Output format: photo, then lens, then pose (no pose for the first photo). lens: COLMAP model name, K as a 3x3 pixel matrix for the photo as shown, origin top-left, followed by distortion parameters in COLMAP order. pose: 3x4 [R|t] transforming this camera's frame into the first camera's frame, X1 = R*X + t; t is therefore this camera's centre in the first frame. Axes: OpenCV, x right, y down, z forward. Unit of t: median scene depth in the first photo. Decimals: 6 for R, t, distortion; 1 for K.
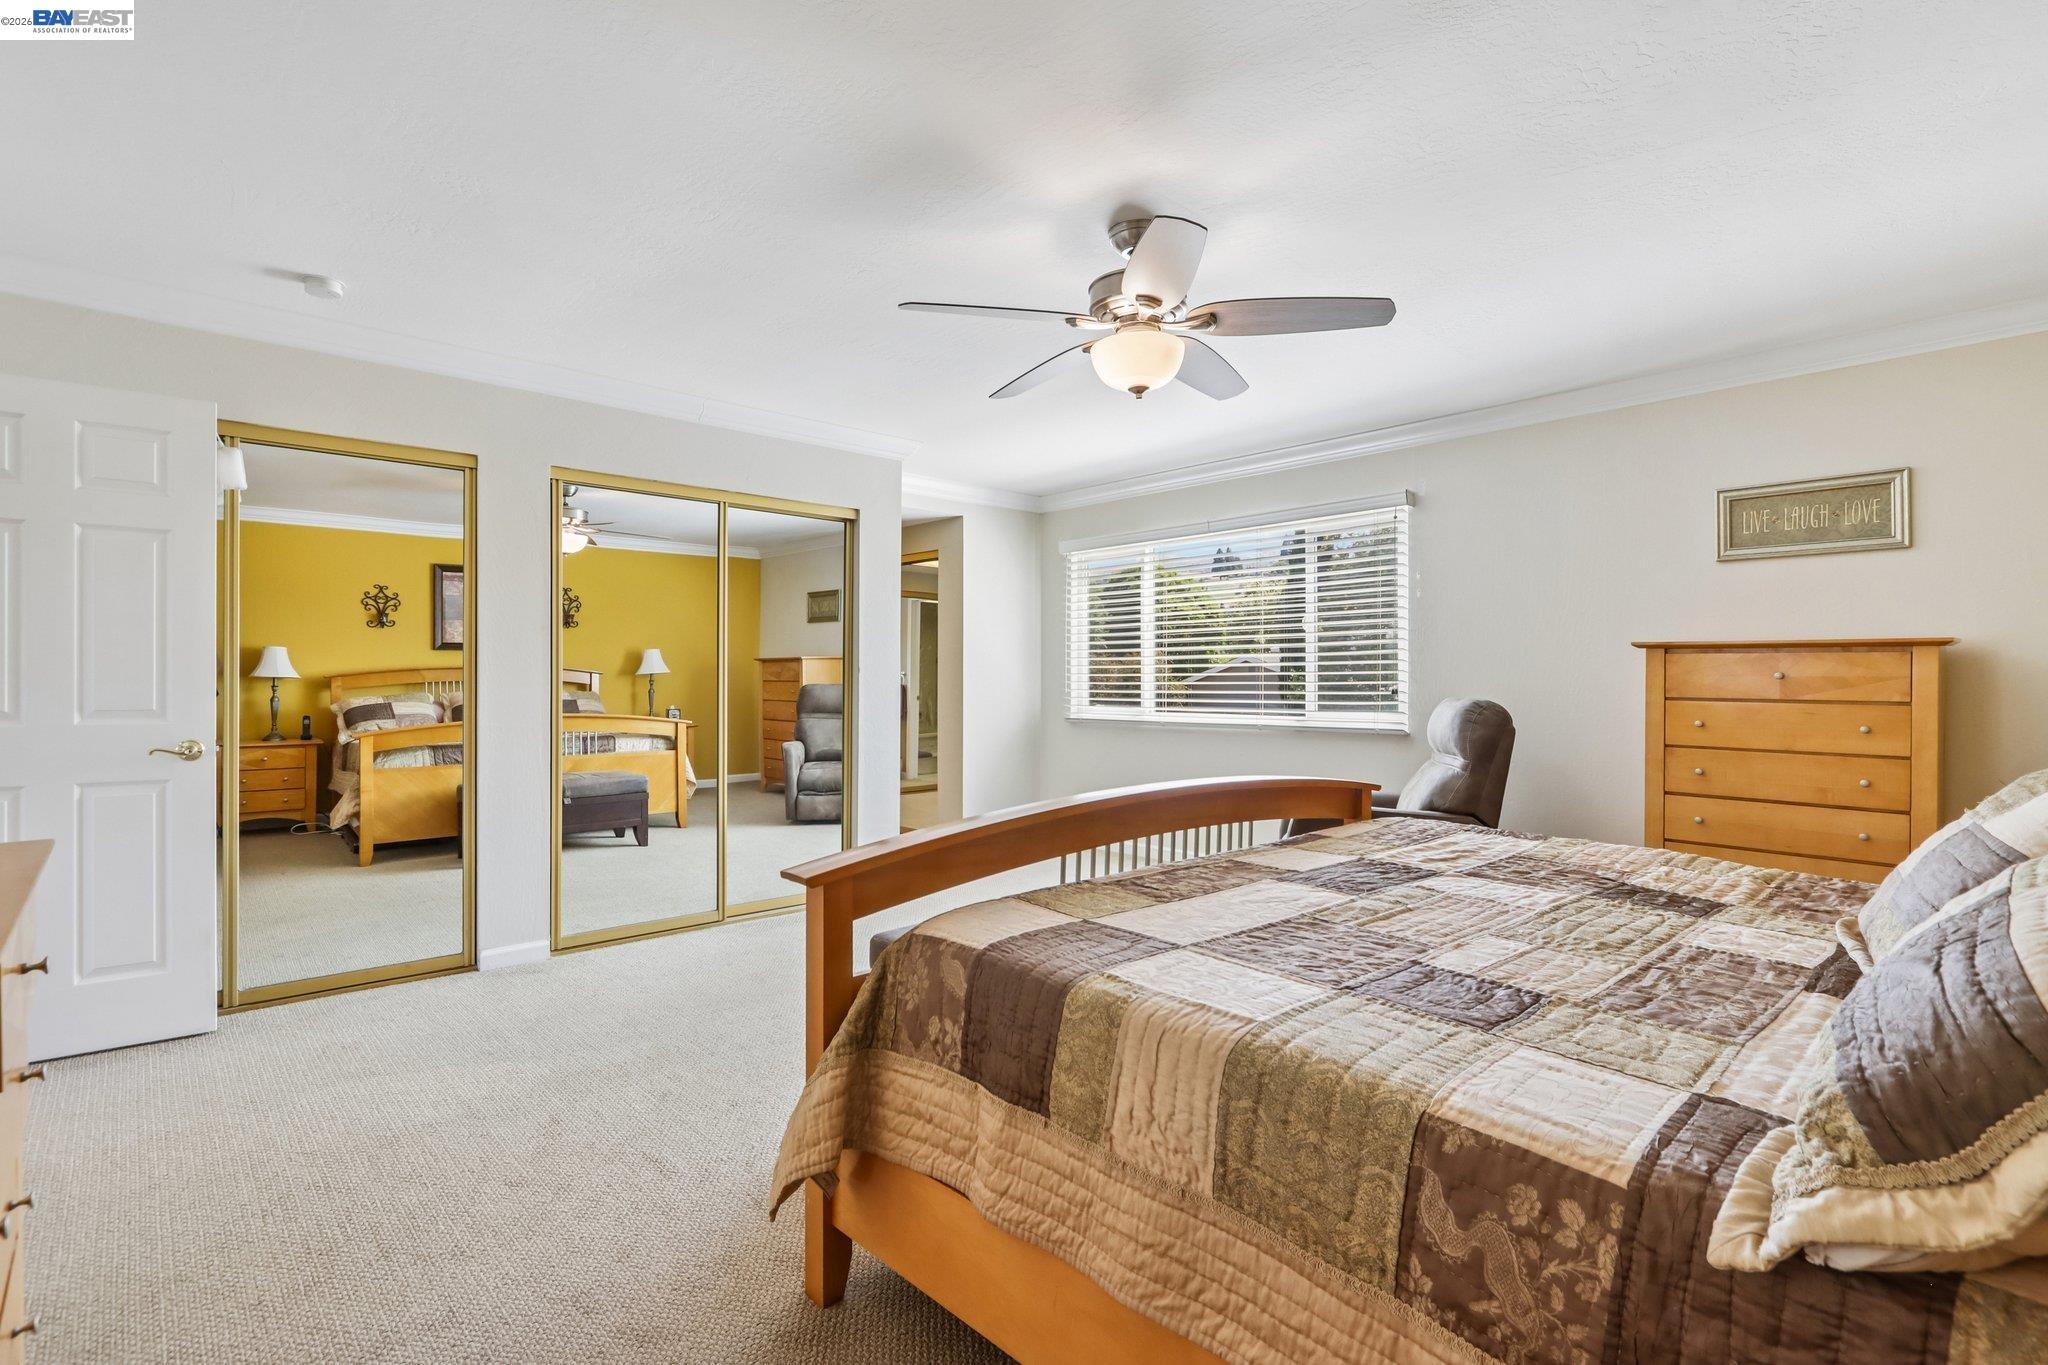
lens RADIAL K [[946.5, 0, 1042.1], [0, 946.5, 679.8], [0, 0, 1]] dist [-0.009862, -0.000425]
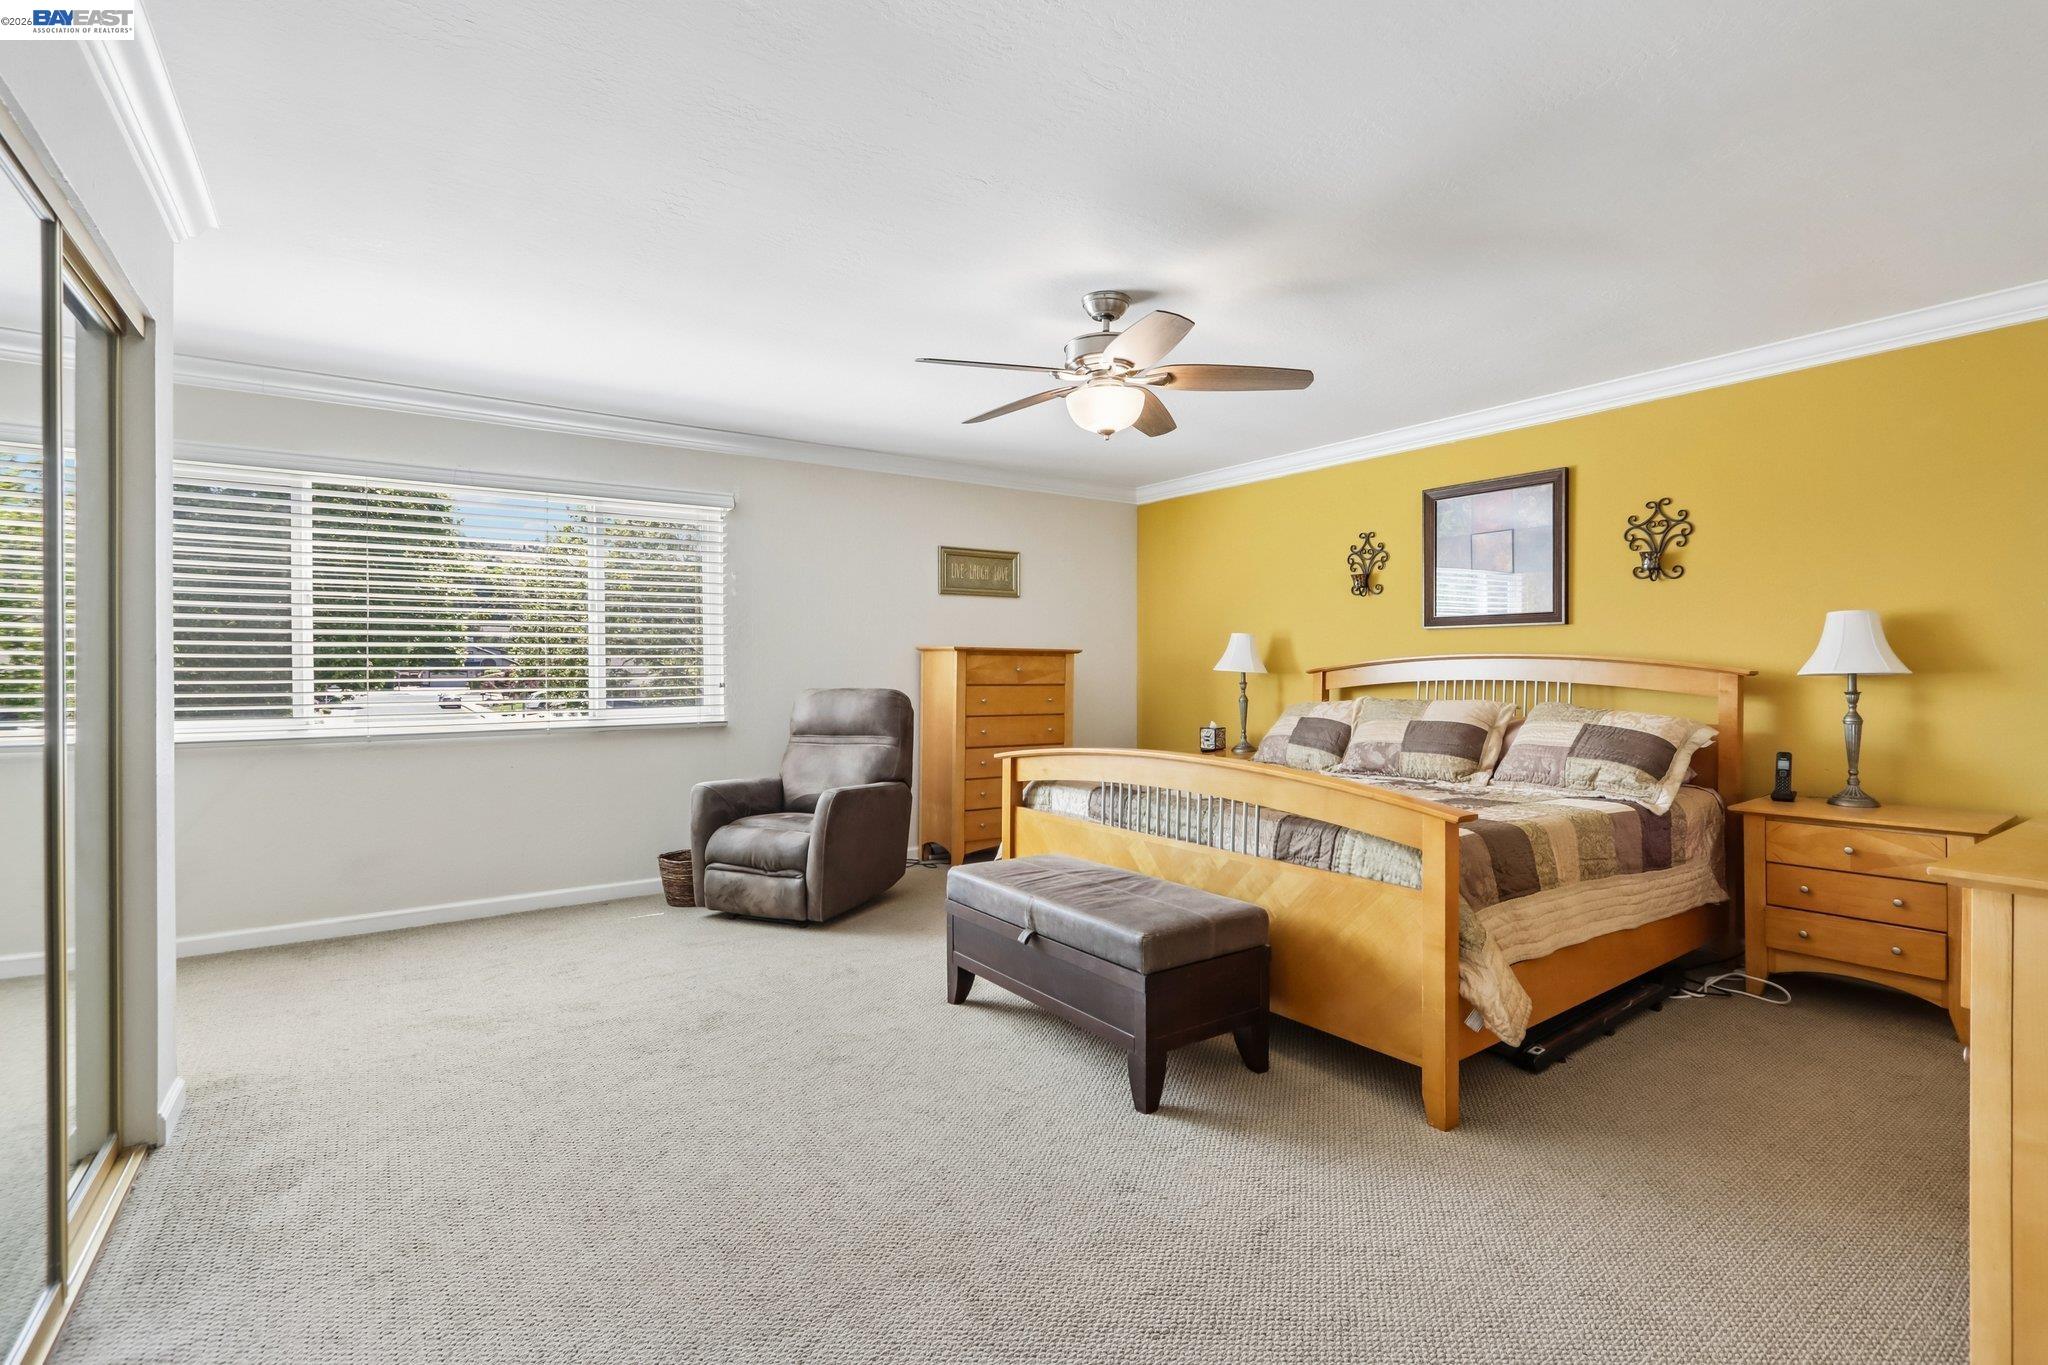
lens RADIAL K [[946.5, 0, 1042.1], [0, 946.5, 679.8], [0, 0, 1]] dist [-0.009862, -0.000425]
pose [[0.161880, -0.010376, 0.986756, -0.806068], [0.005599, 0.999938, 0.009597, -0.002075], [-0.986795, 0.003971, 0.161928, 0.642089]]
